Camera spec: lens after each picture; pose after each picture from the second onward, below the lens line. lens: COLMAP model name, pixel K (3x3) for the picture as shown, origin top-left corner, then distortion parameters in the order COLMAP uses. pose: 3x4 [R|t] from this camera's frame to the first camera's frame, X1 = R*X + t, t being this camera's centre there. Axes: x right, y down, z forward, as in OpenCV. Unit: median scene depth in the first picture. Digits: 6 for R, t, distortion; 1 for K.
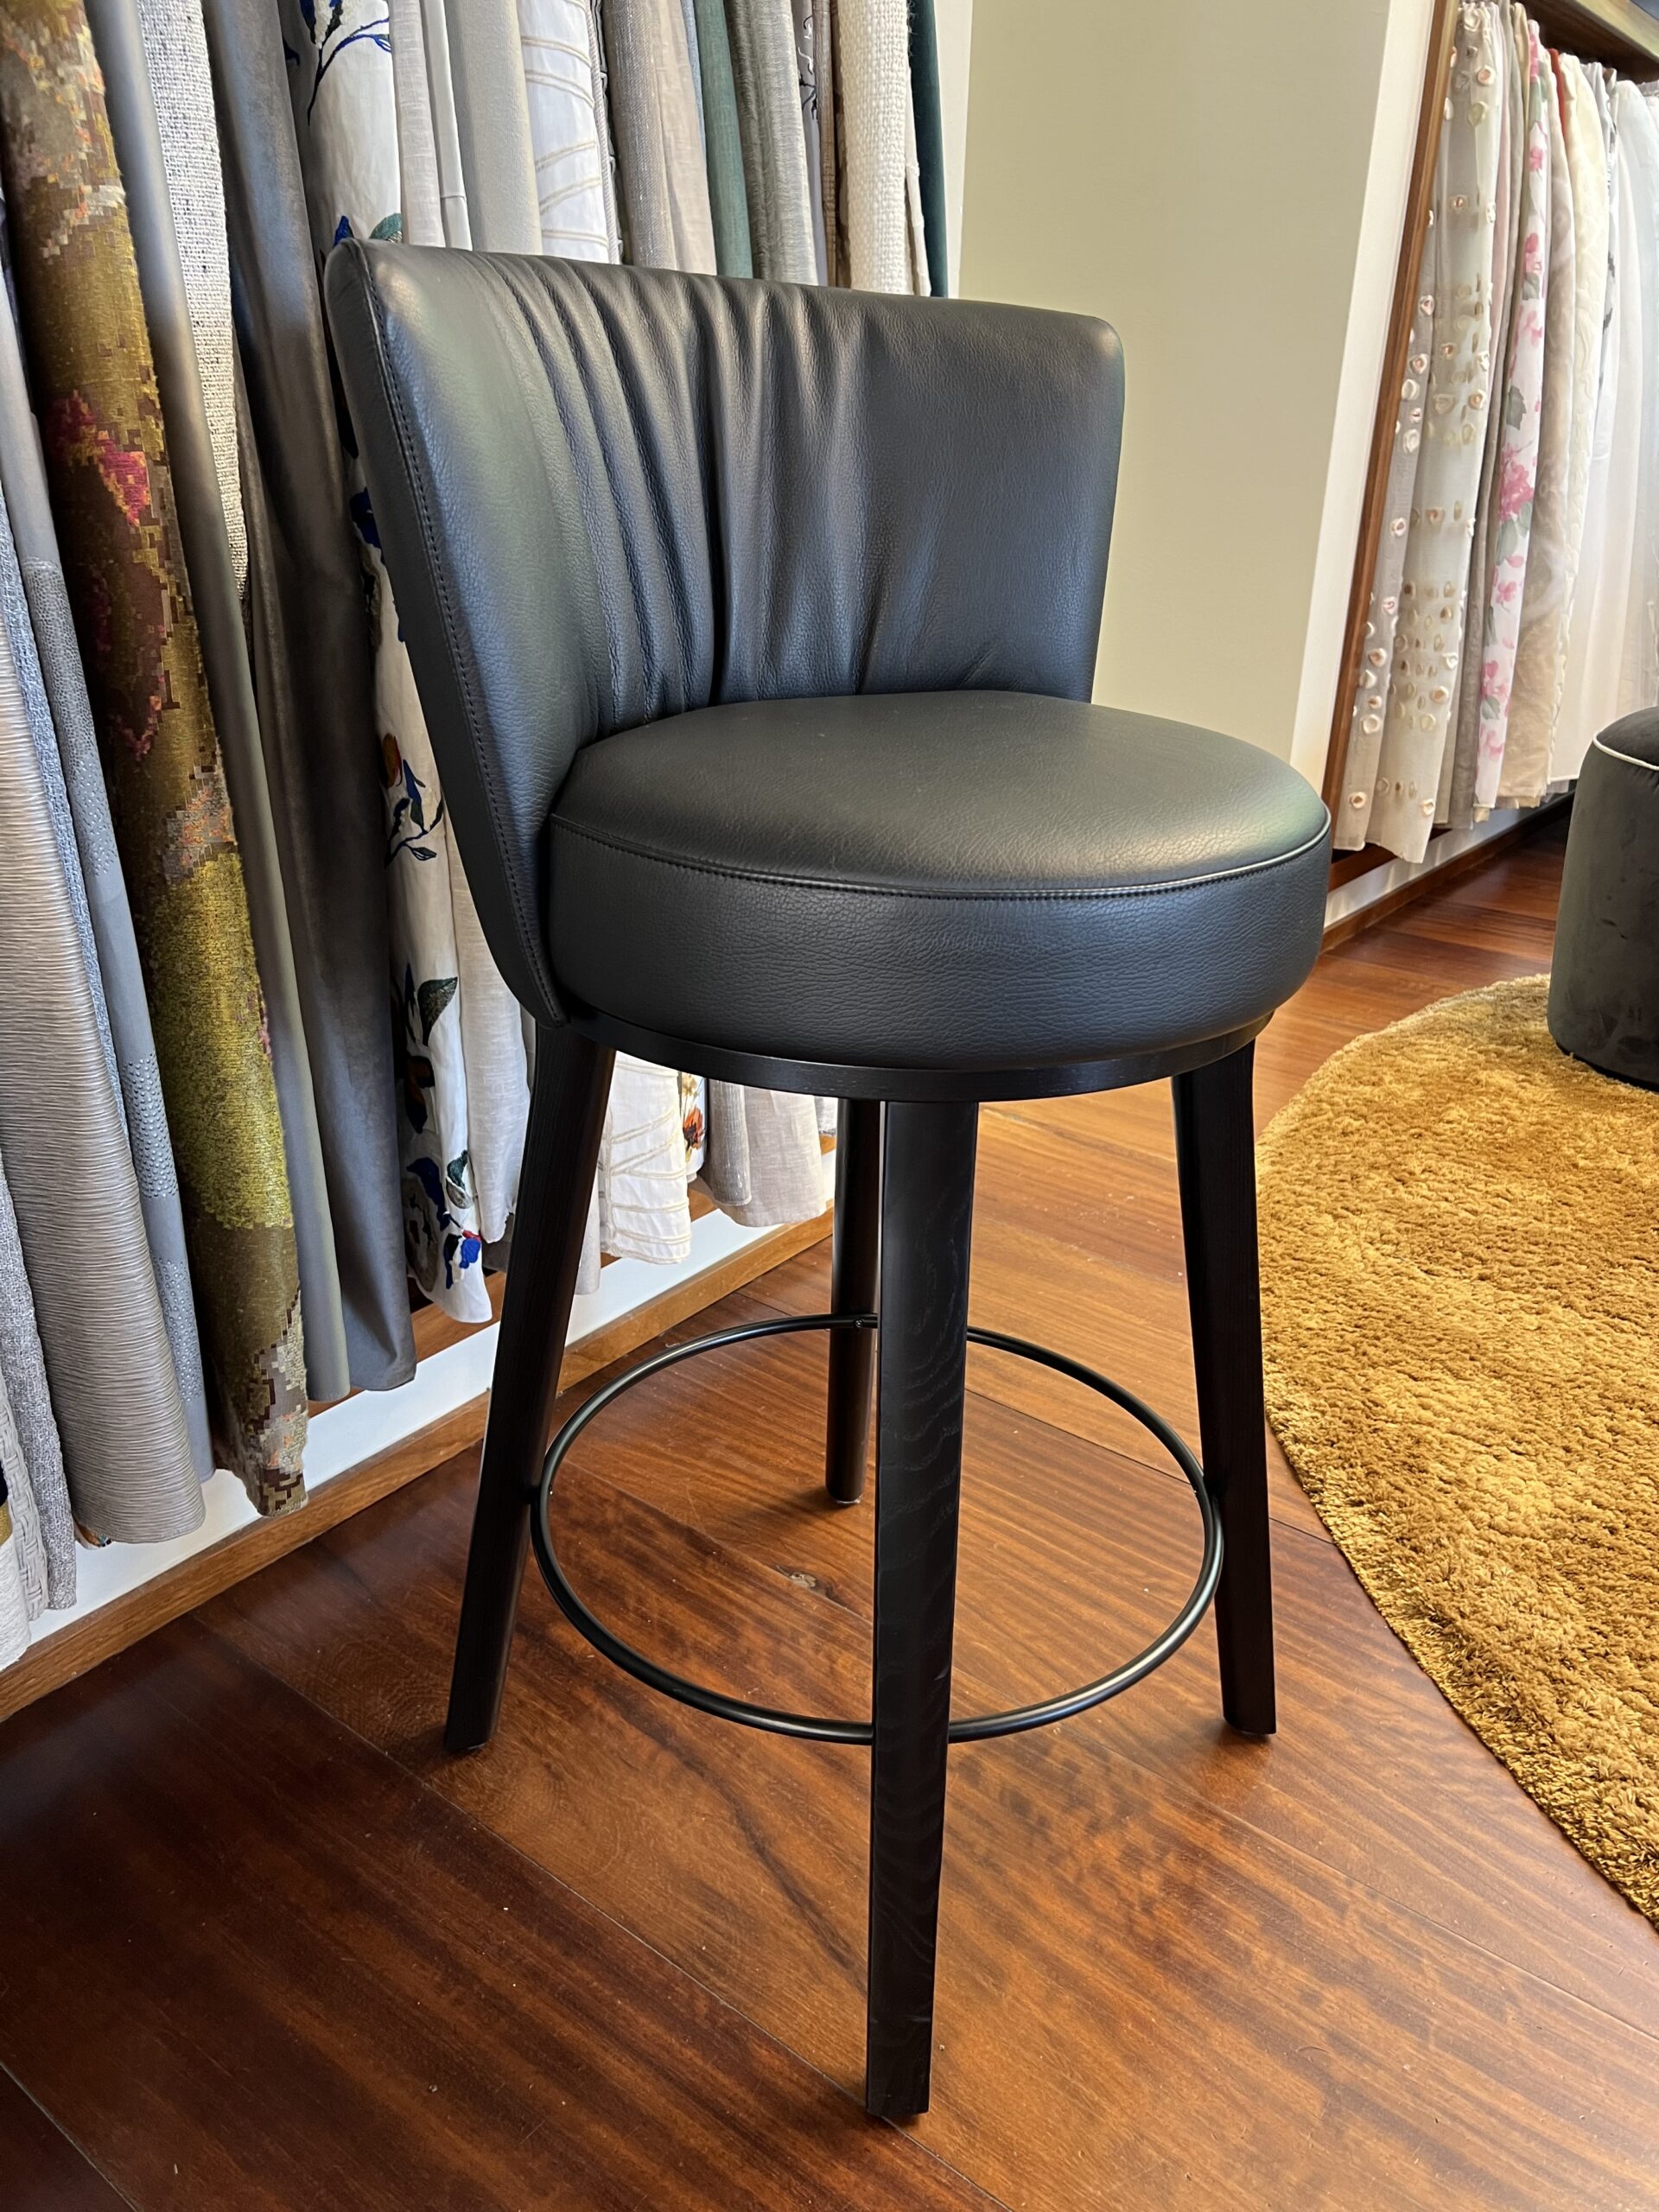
lens RADIAL K [[1679.9, 0, 833.0], [0, 1679.9, 1101.2], [0, 0, 1]] dist [0.046323, -0.055383]
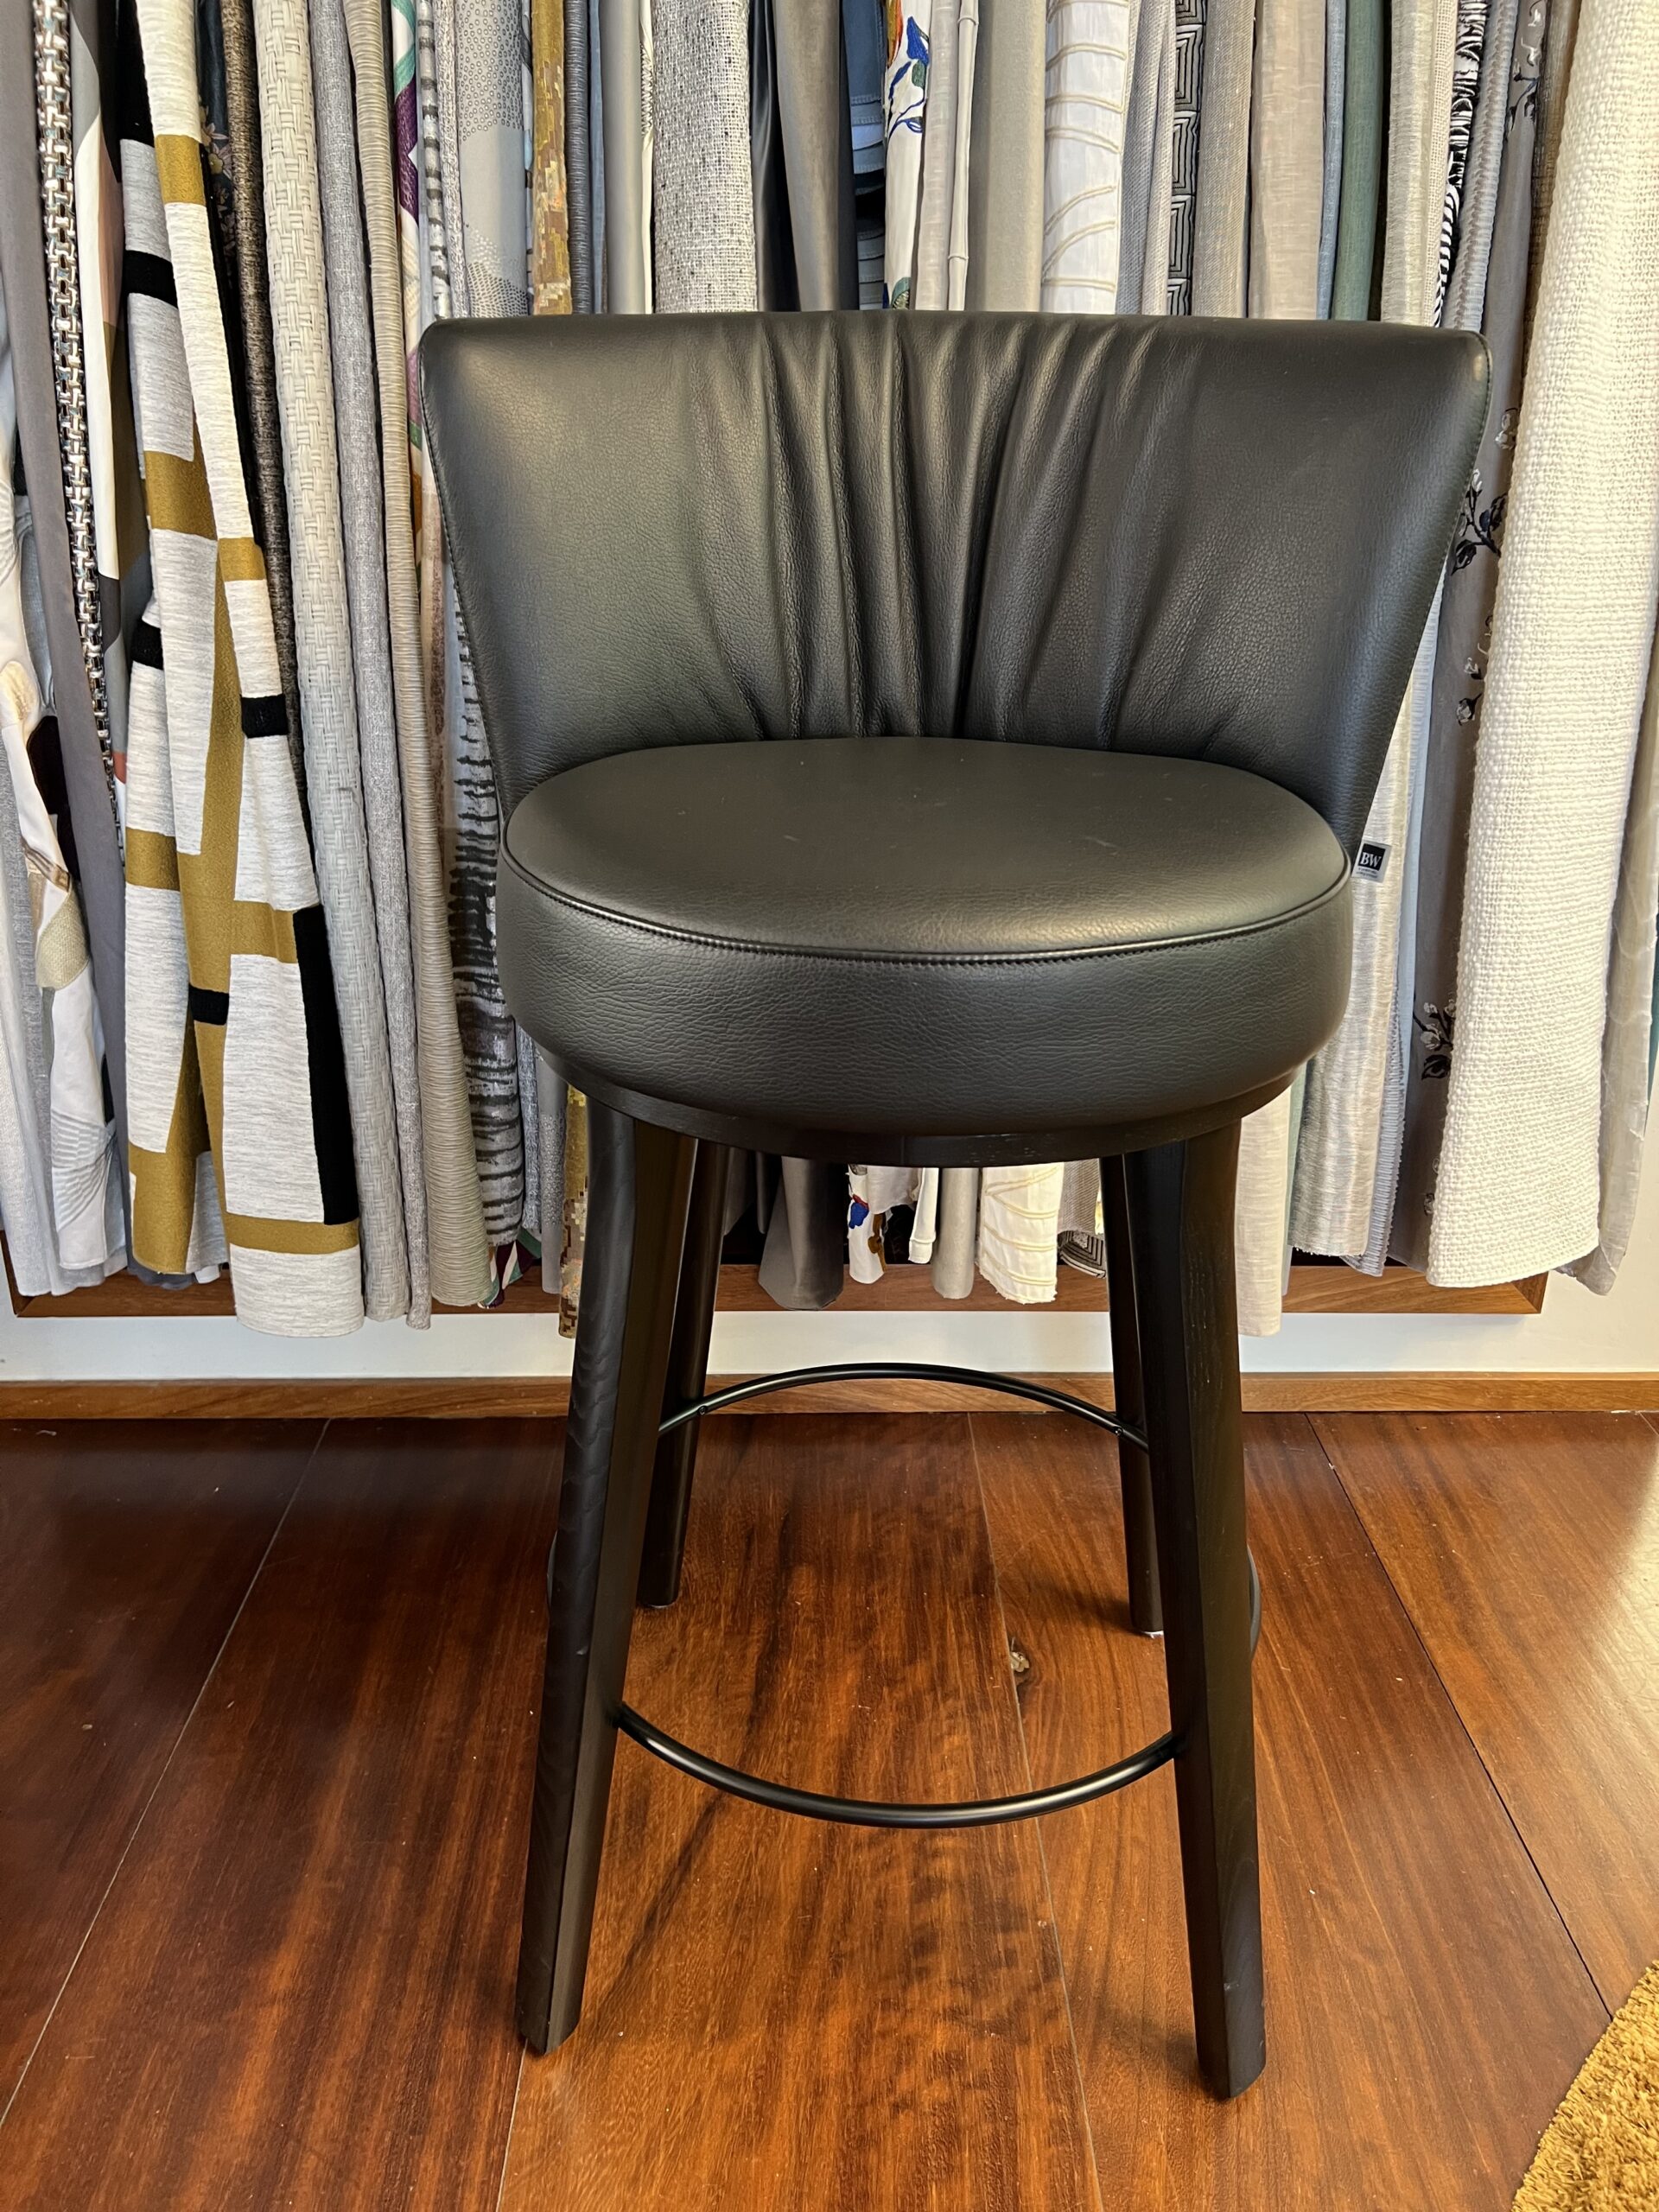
lens RADIAL K [[1679.9, 0, 827.5], [0, 1679.9, 1109.4], [0, 0, 1]] dist [0.046323, -0.055383]
pose [[0.622755, 0.280294, -0.730487, 0.655052], [-0.294798, 0.948882, 0.112773, -0.111927], [0.724755, 0.145116, 0.673551, 0.284110]]
